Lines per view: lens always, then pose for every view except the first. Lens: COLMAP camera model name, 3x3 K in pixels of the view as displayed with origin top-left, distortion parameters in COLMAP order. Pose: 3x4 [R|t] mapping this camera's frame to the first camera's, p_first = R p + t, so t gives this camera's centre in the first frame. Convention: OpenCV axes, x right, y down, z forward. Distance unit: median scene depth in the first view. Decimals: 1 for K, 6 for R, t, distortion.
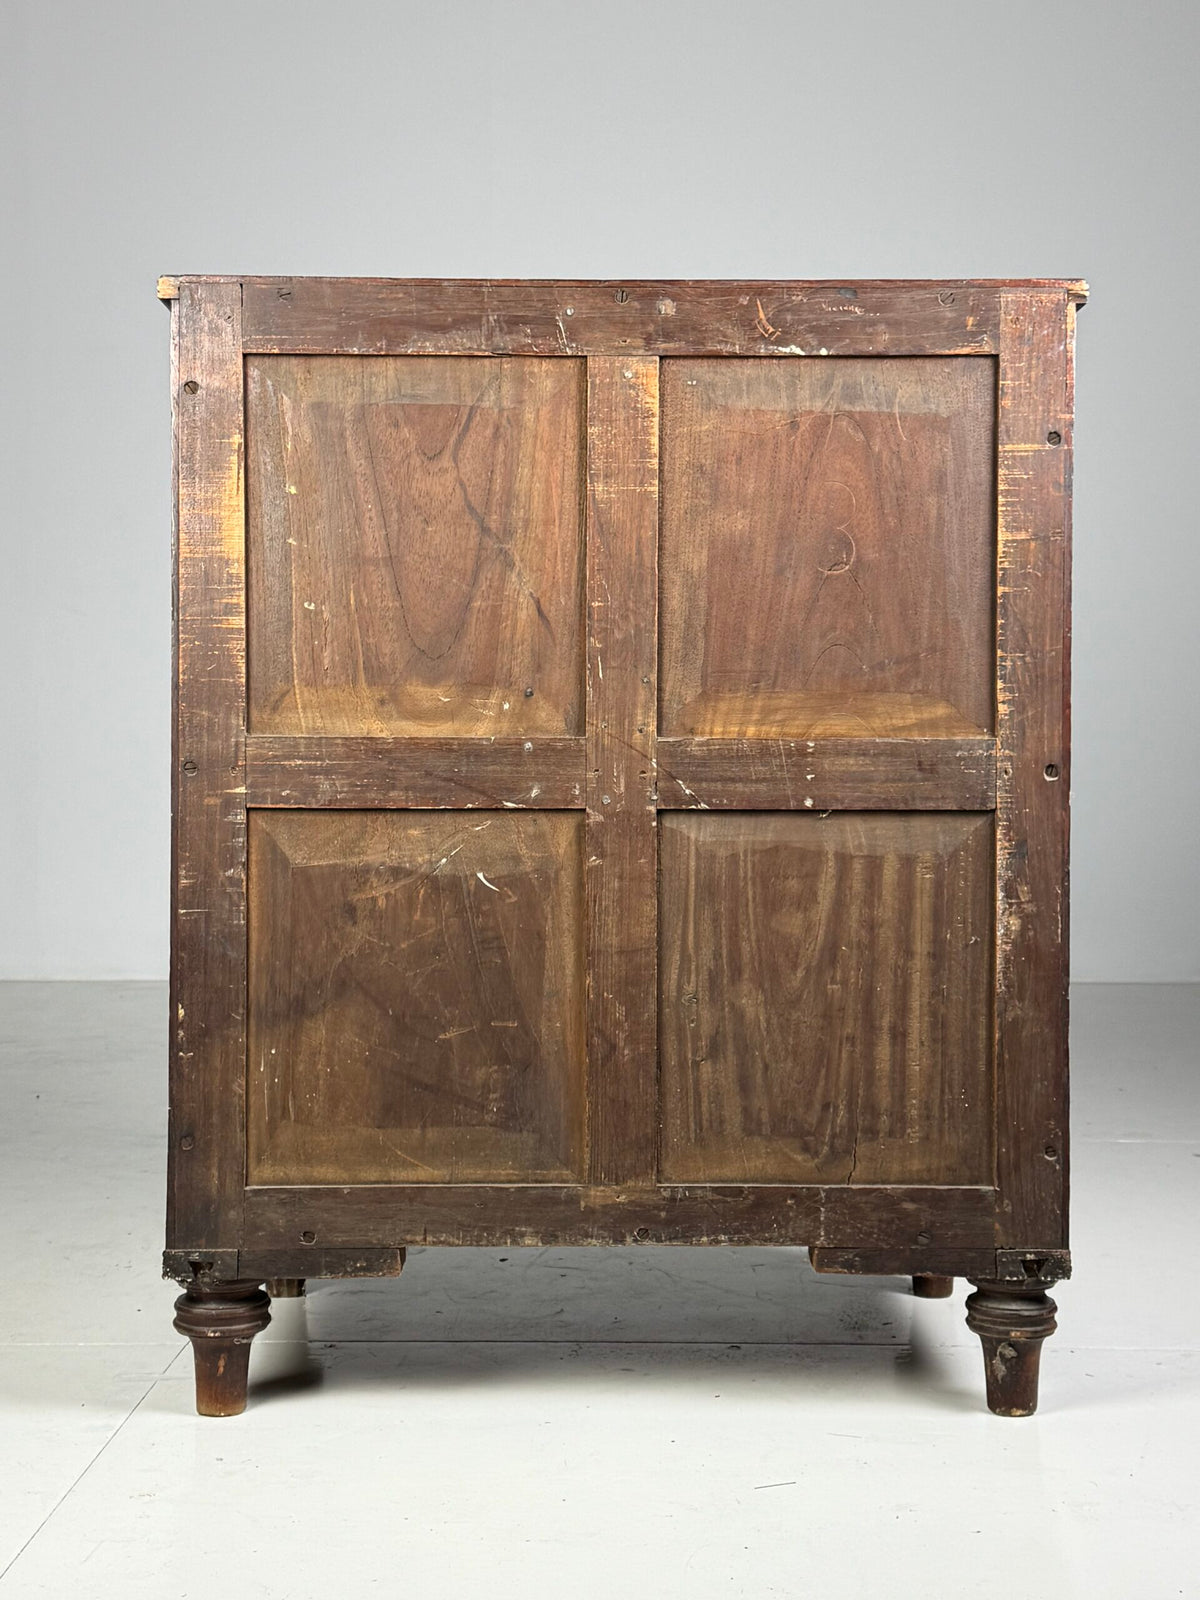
lens RADIAL K [[2234.4, 0, 582.8], [0, 2234.4, 786.9], [0, 0, 1]] dist [0.122382, 0.000000]
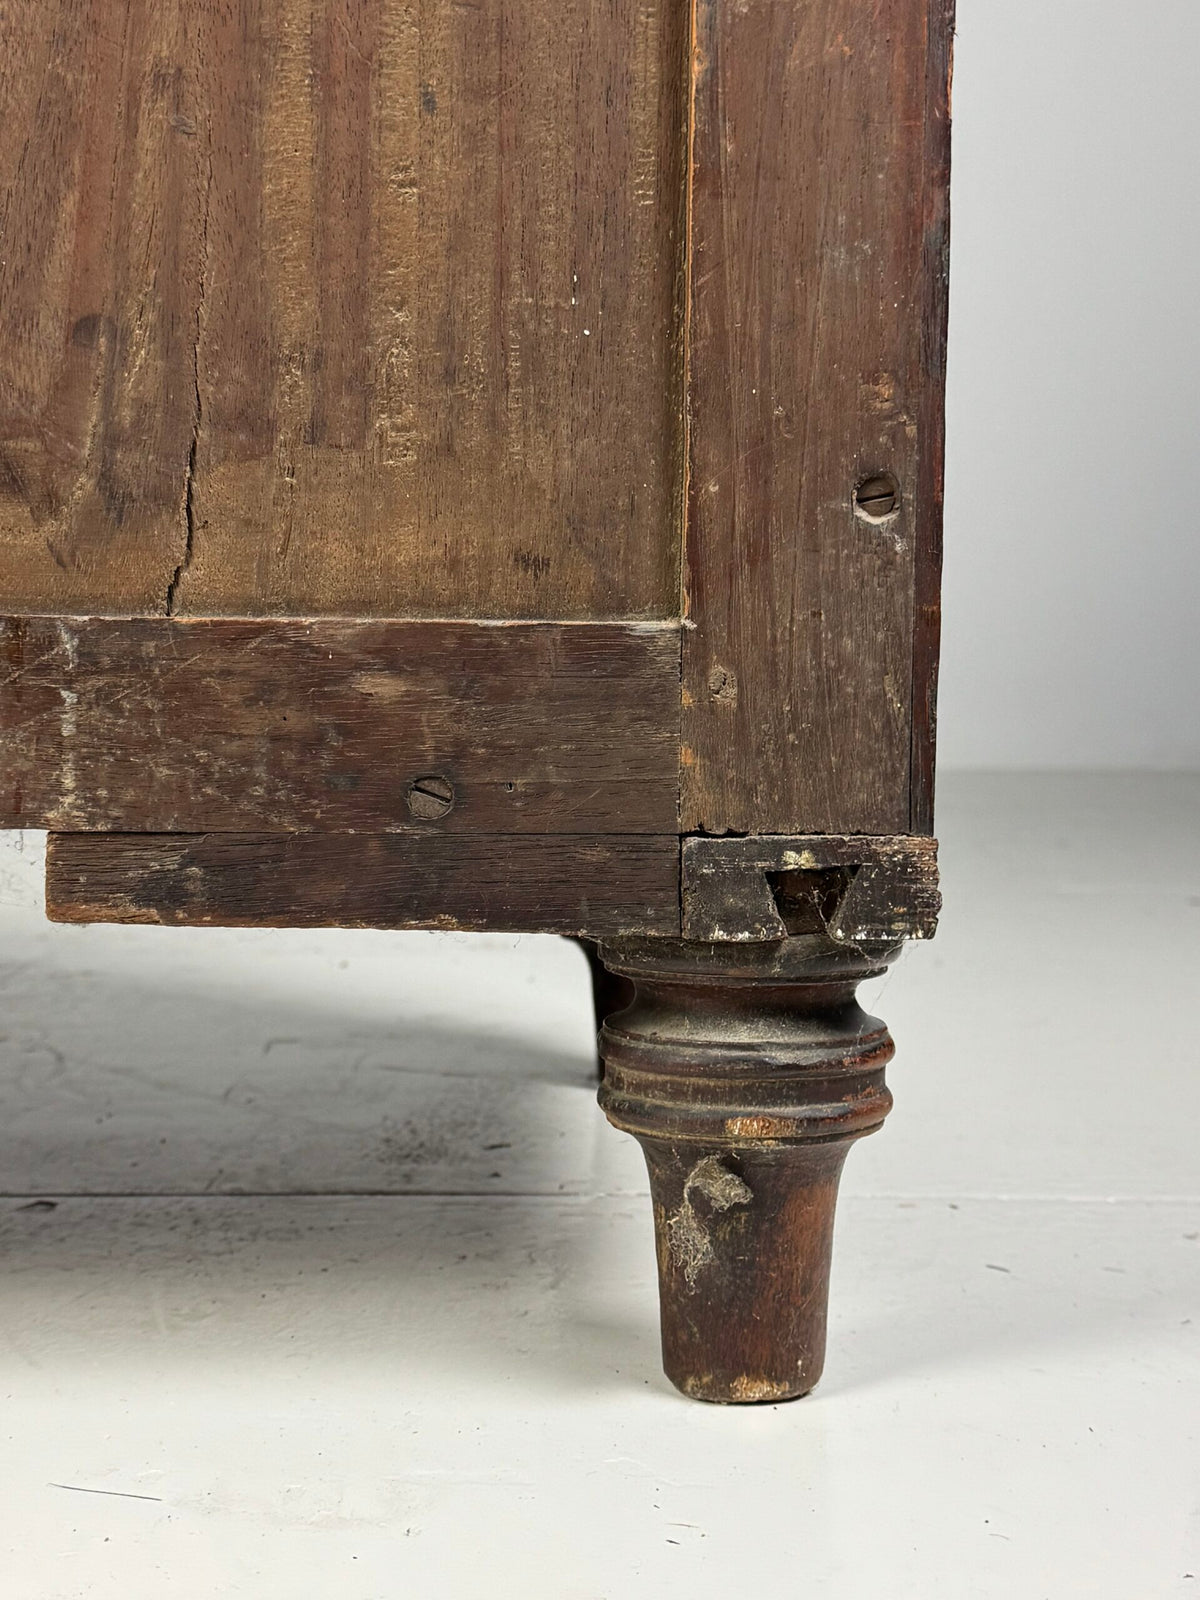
lens RADIAL K [[2234.4, 0, 607.8], [0, 2234.4, 812.0], [0, 0, 1]] dist [0.122382, 0.000000]
pose [[0.999543, 0.004142, 0.029947, 0.165234], [-0.005579, 0.998828, 0.048086, 0.188178], [-0.029713, -0.048231, 0.998394, 0.716355]]
